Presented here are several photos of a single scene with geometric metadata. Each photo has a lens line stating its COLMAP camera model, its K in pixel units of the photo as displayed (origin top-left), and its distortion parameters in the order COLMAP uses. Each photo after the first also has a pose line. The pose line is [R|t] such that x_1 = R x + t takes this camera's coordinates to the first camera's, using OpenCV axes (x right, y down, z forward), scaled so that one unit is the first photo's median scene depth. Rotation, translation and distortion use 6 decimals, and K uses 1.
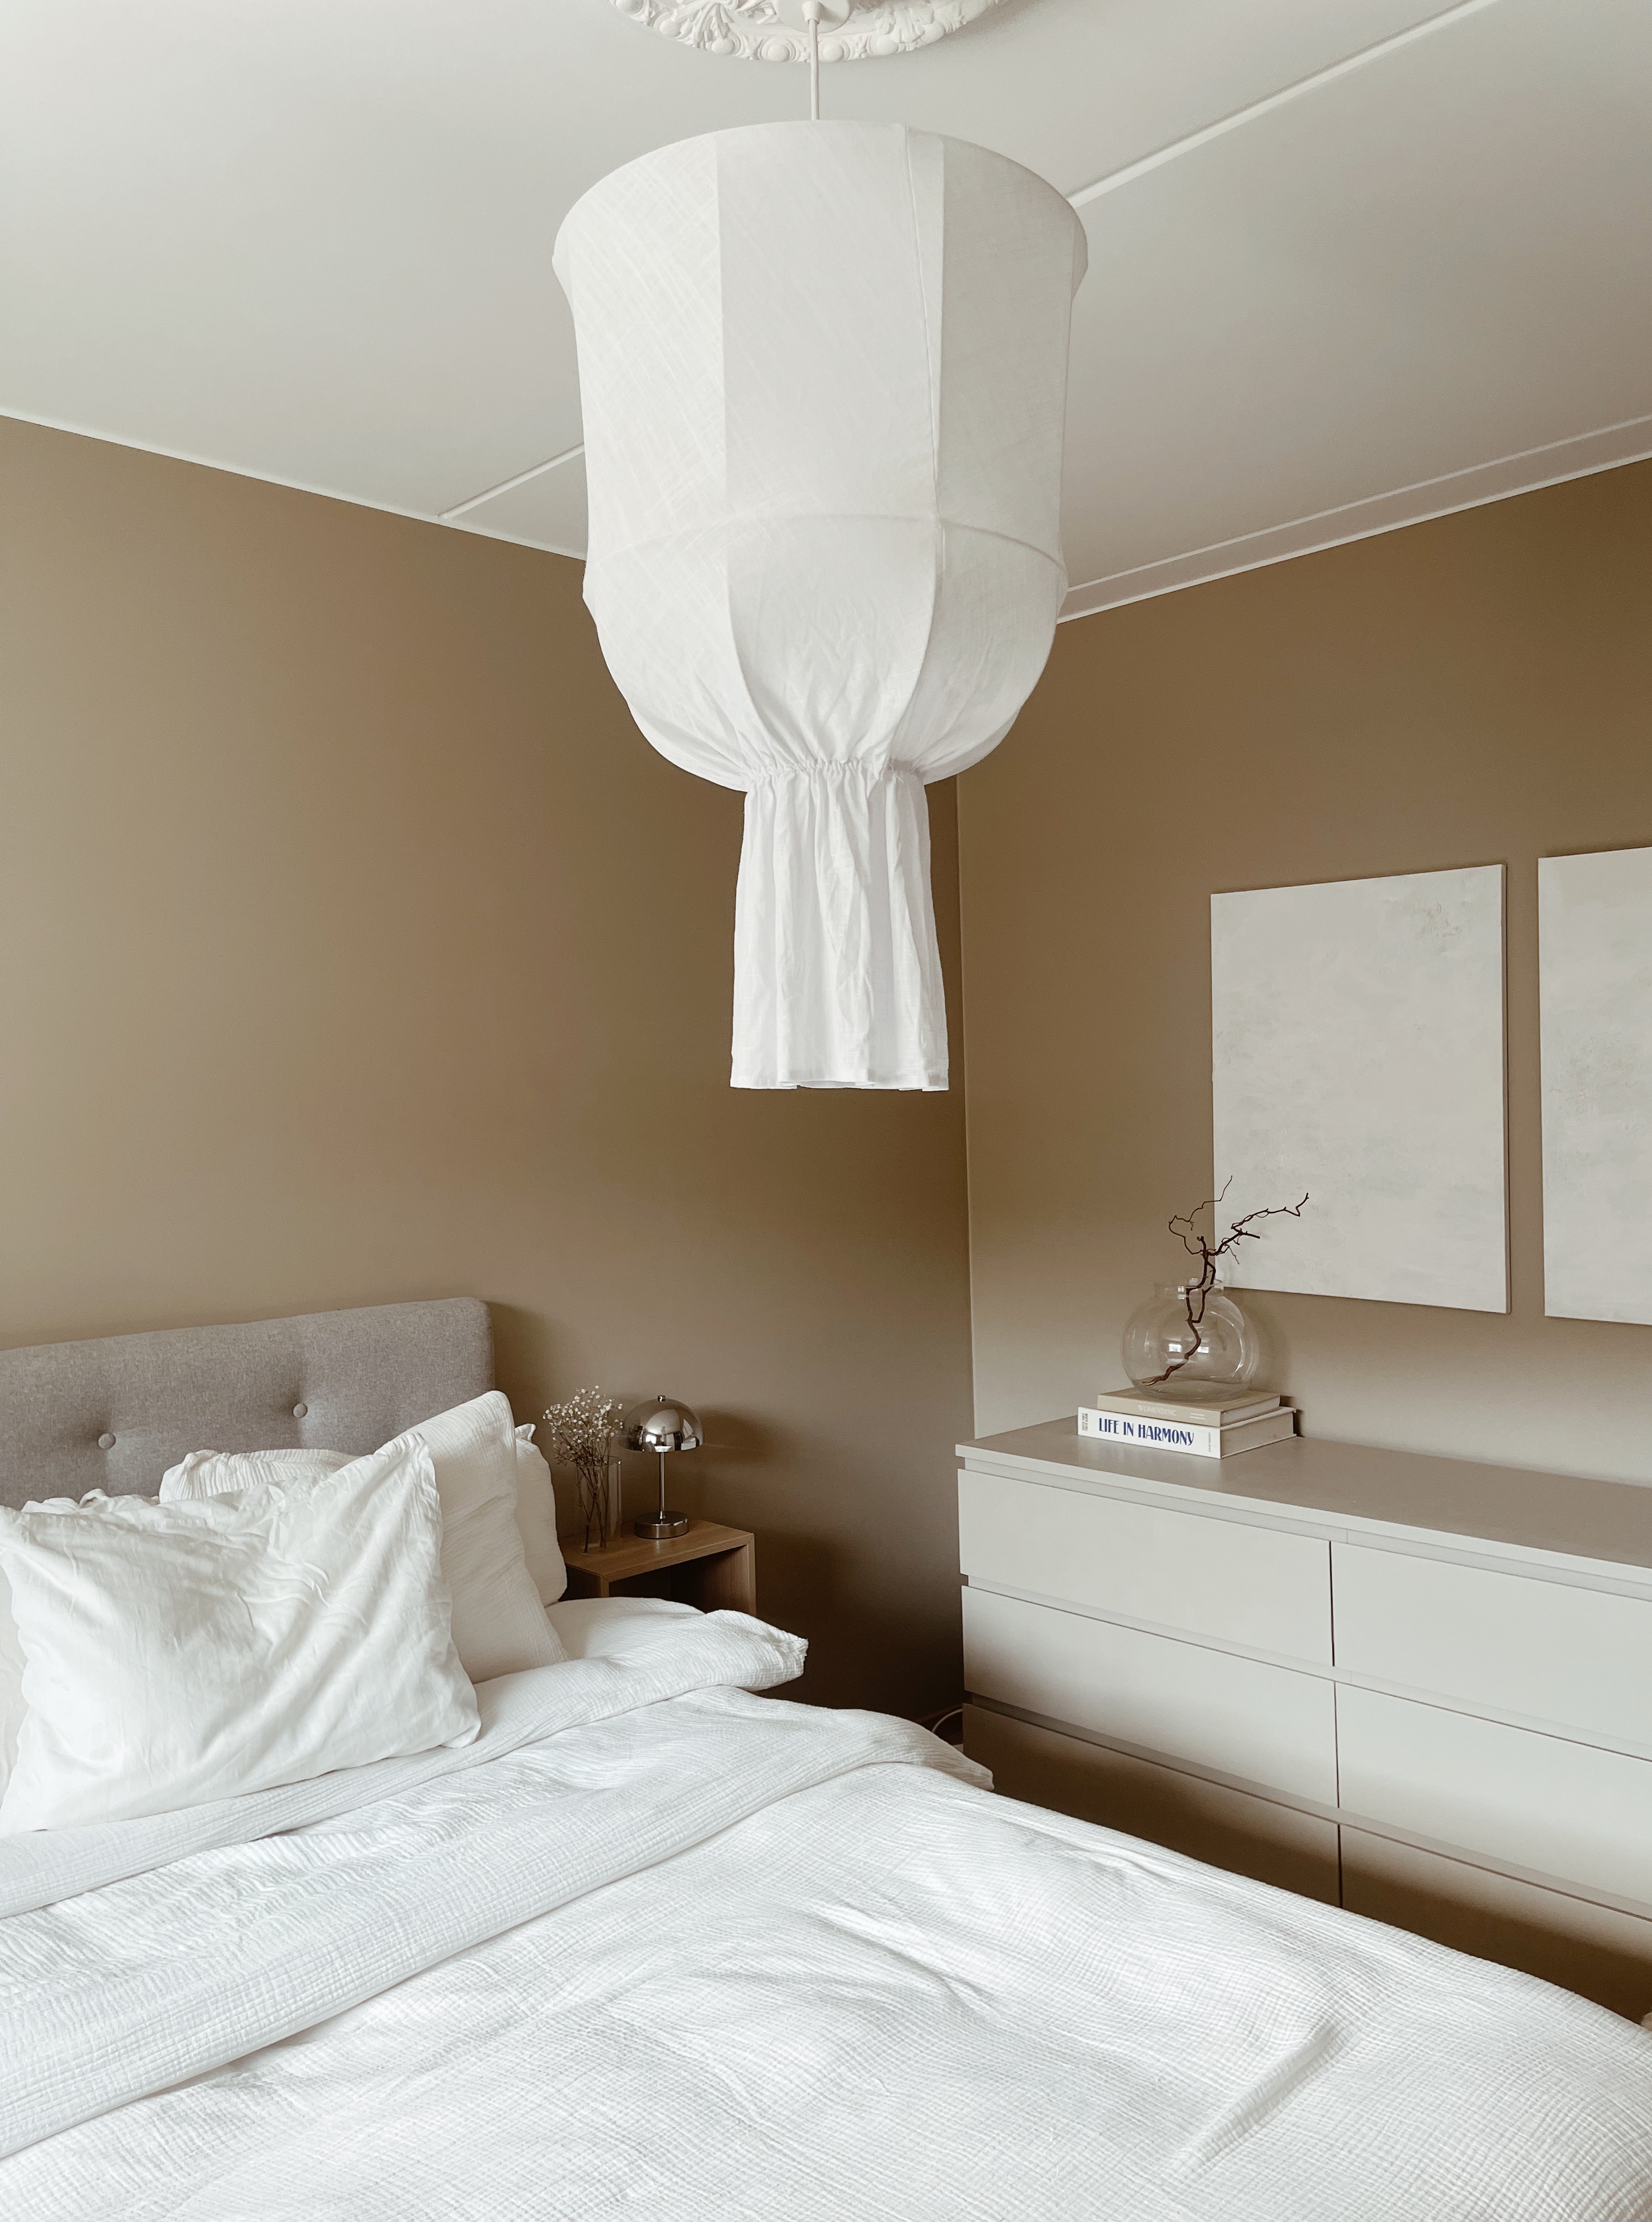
lens RADIAL K [[1703.2, 0, 830.6], [0, 1703.2, 1111.8], [0, 0, 1]] dist [-0.002299, -0.022117]
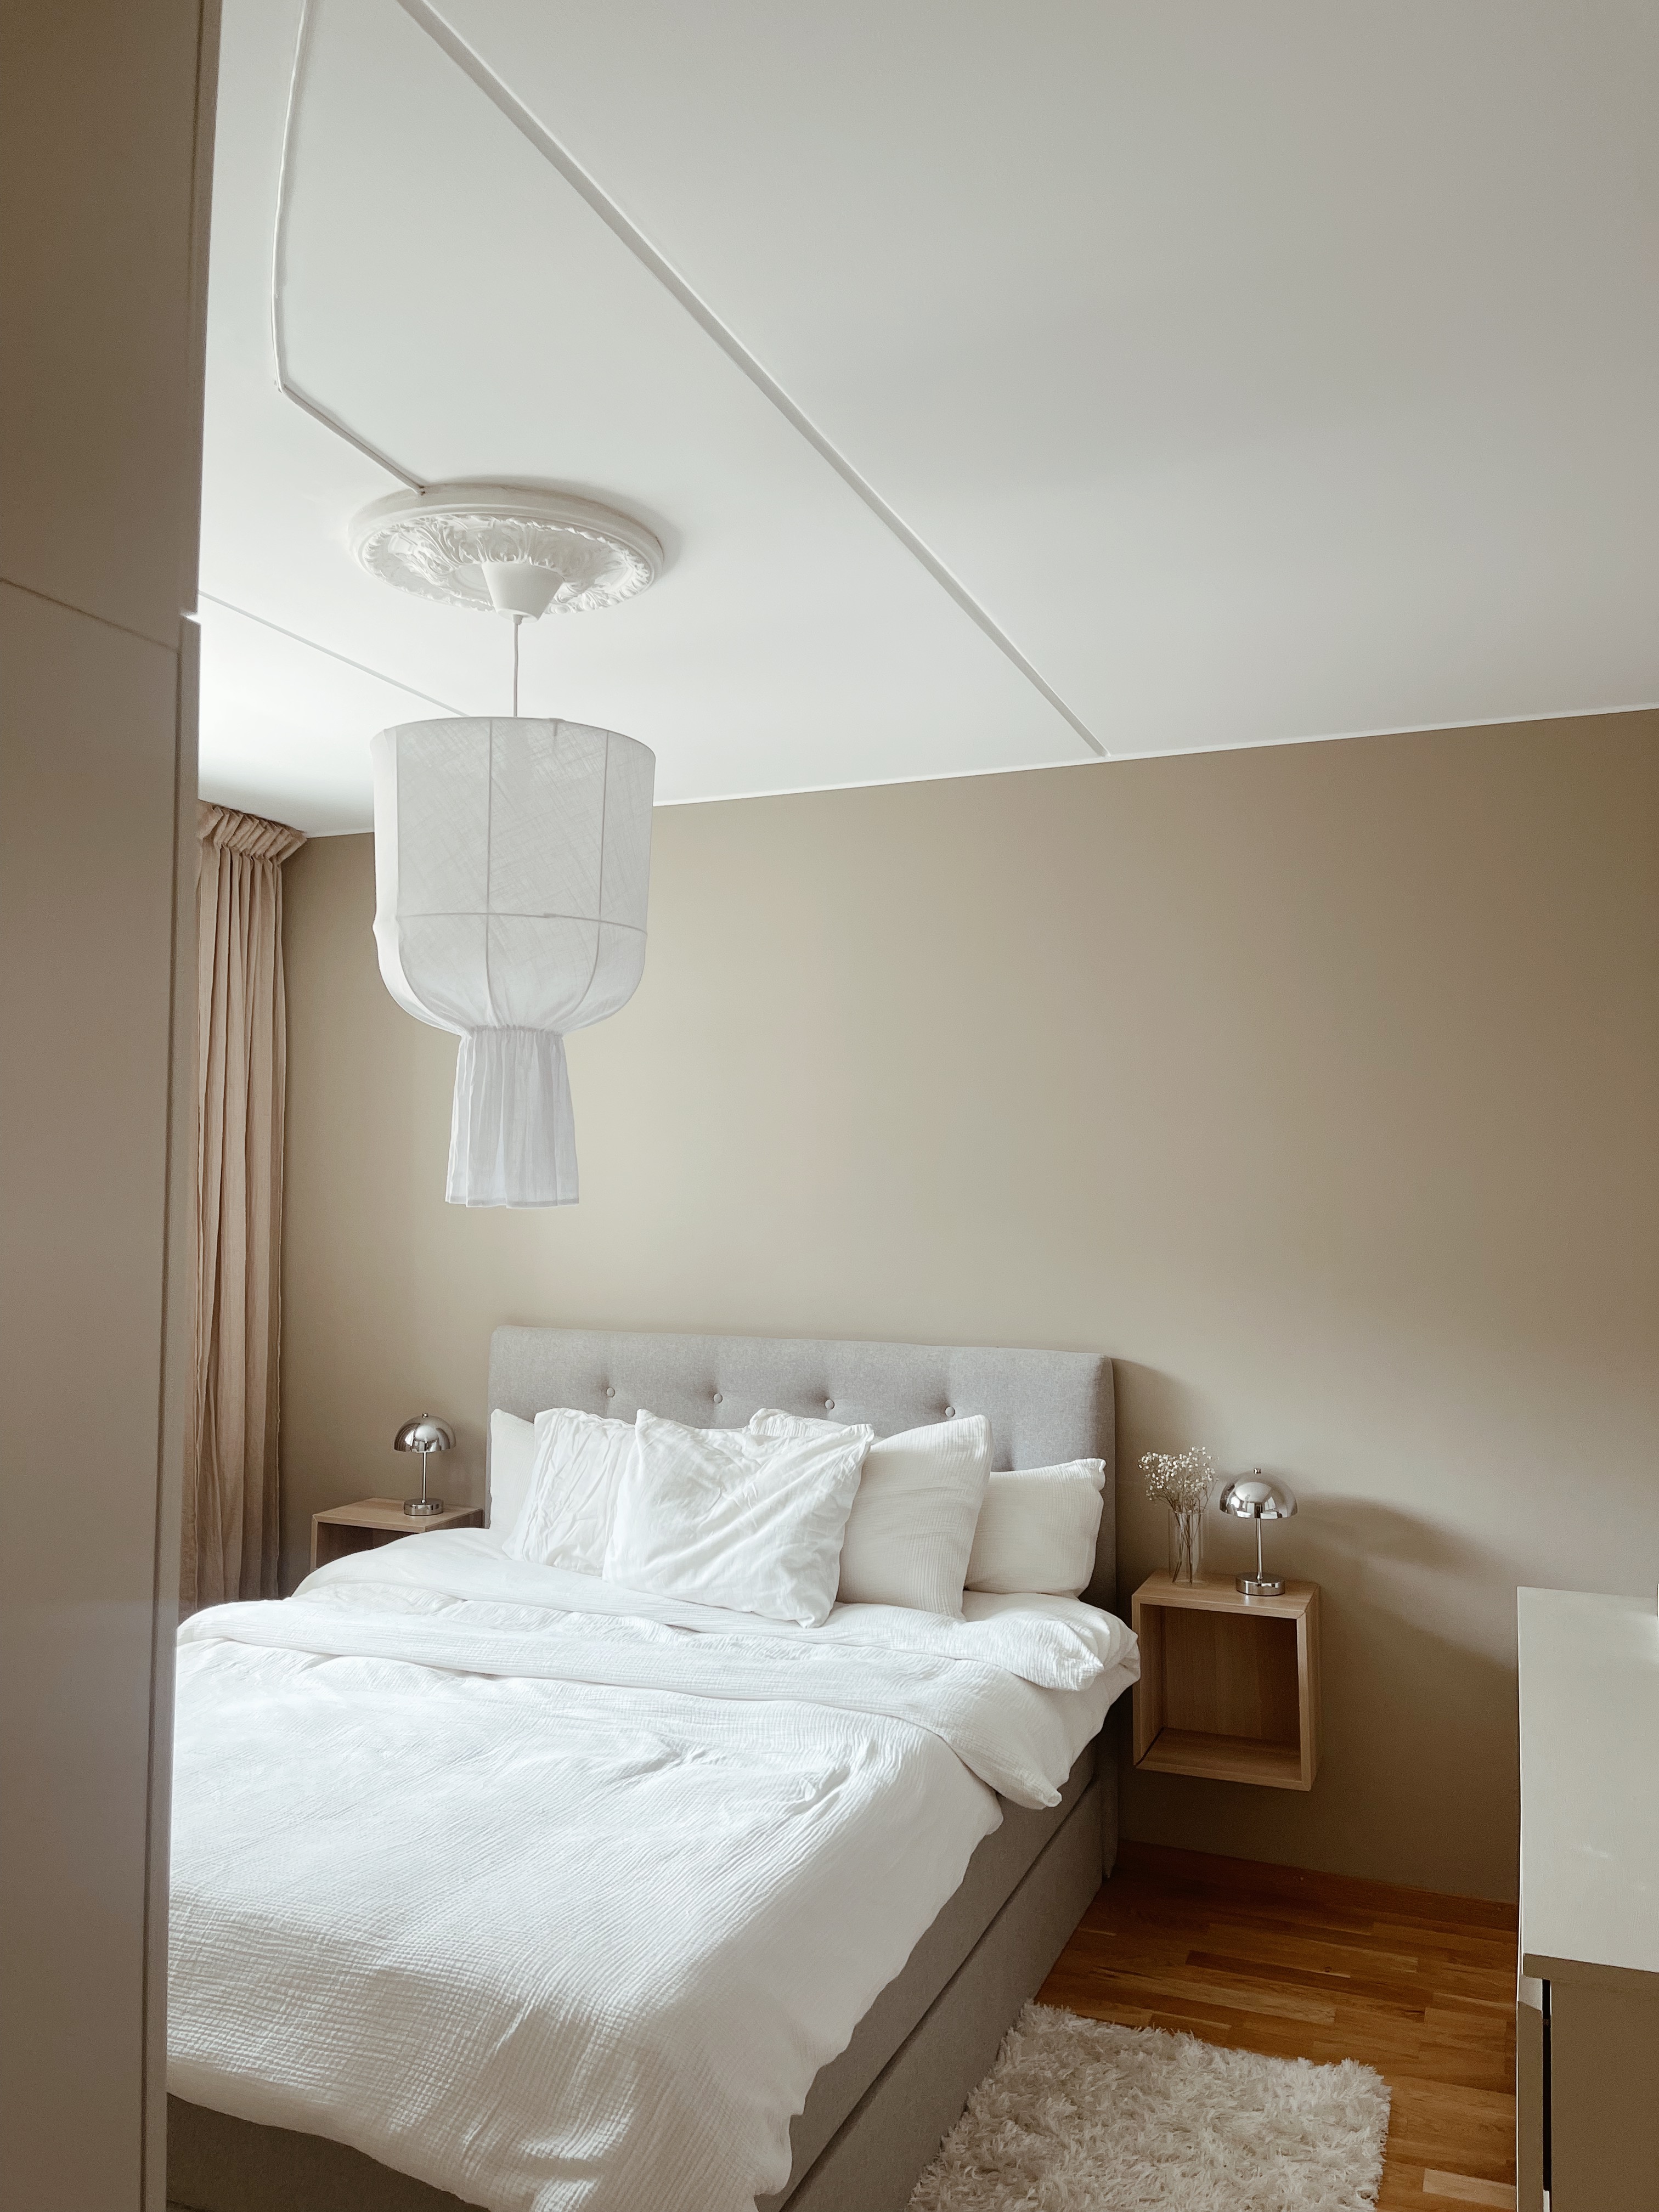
lens RADIAL K [[1695.5, 0, 836.4], [0, 1695.5, 1106.7], [0, 0, 1]] dist [-0.002299, -0.022117]
pose [[0.408151, -0.004740, -0.912902, 1.192323], [-0.032369, 0.999283, -0.019660, -0.063578], [0.912341, 0.037574, 0.407704, 0.396077]]
